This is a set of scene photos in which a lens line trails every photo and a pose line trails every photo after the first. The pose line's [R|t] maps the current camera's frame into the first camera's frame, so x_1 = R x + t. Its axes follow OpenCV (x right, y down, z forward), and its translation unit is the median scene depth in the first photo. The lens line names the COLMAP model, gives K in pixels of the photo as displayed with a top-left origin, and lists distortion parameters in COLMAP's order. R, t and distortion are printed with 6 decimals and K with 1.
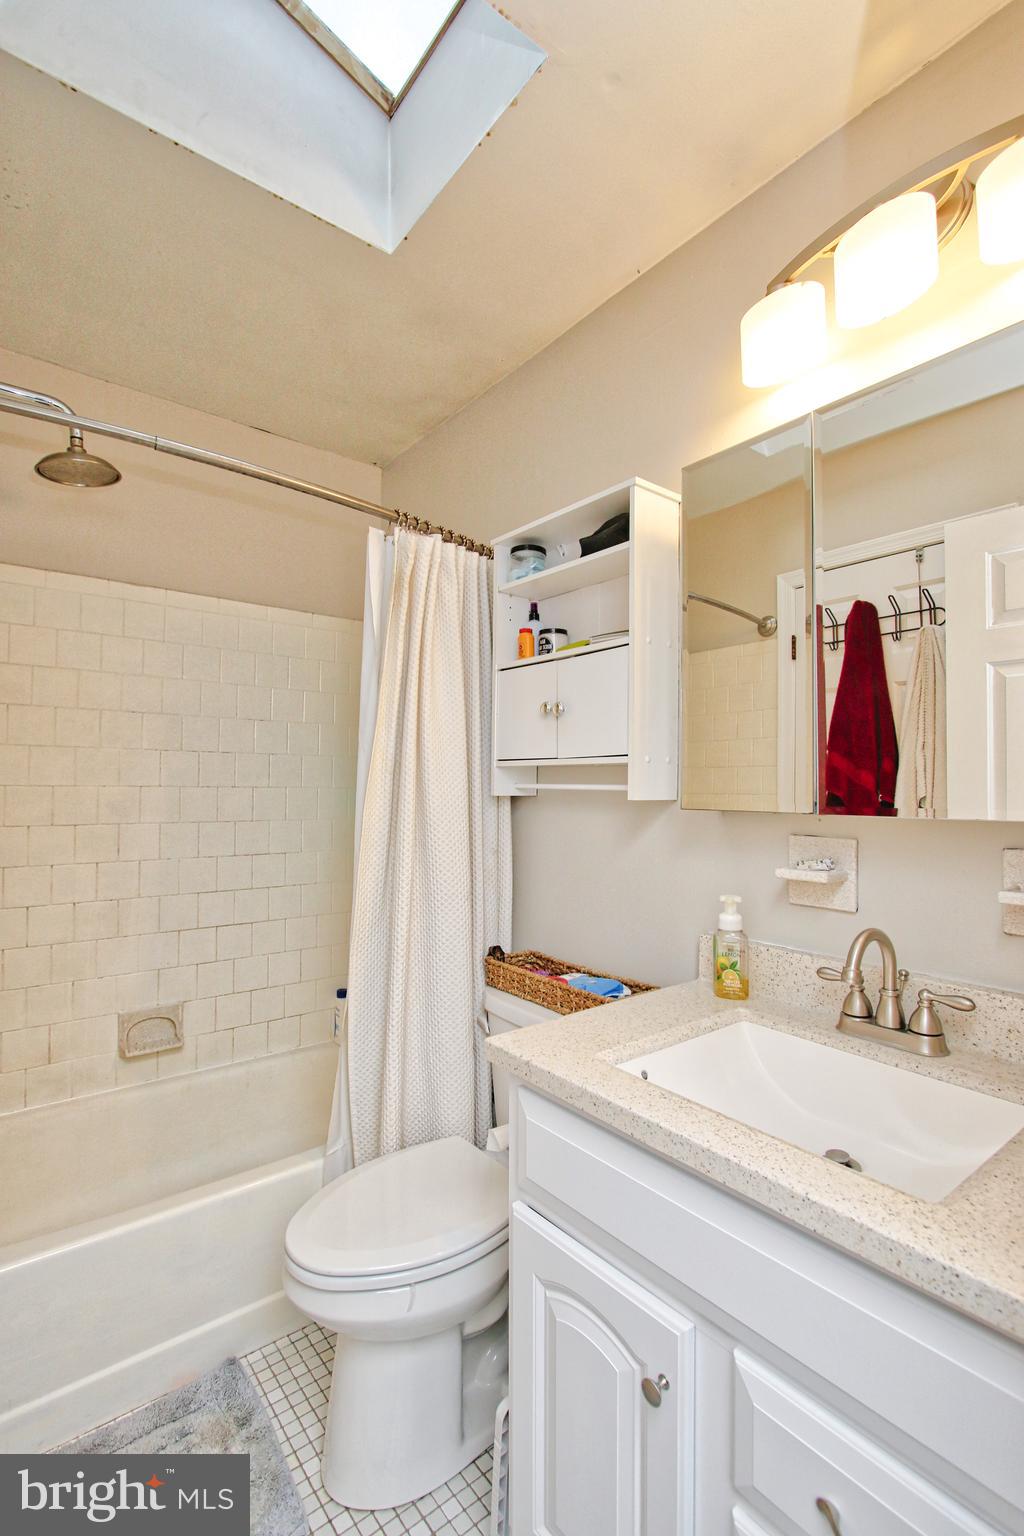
lens RADIAL K [[703.4, 0, 520.7], [0, 703.4, 769.8], [0, 0, 1]] dist [-0.019086, 0.001863]
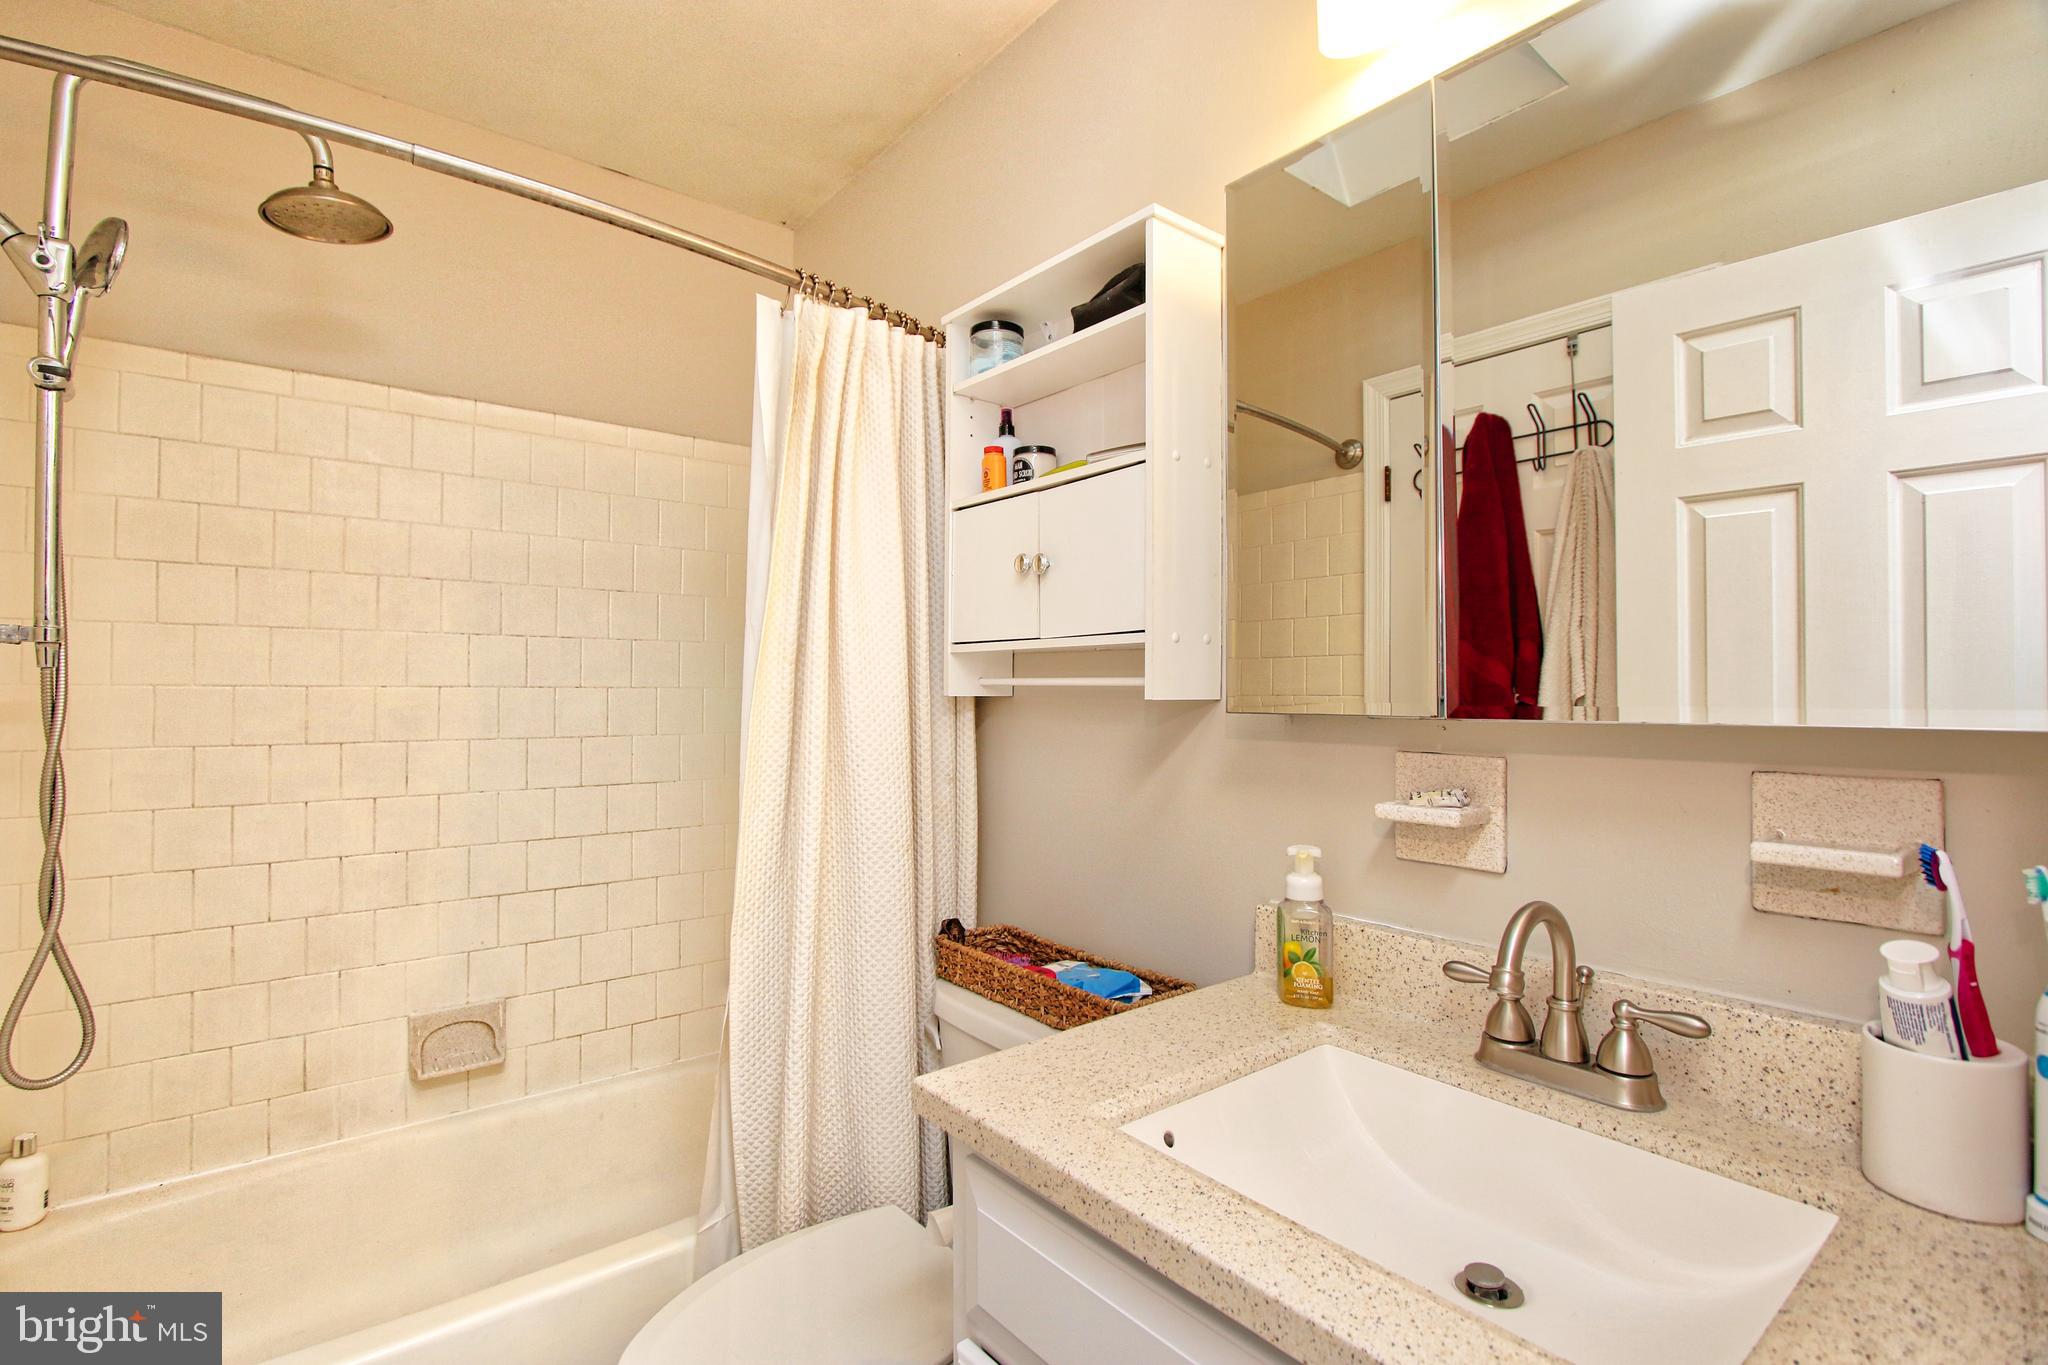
lens RADIAL K [[937.8, 0, 1003.0], [0, 937.8, 675.3], [0, 0, 1]] dist [-0.019086, 0.001863]
pose [[0.999936, -0.005455, -0.009885, 0.024803], [0.005523, 0.999961, 0.006897, 0.011422], [0.009847, -0.006951, 0.999927, 0.108403]]
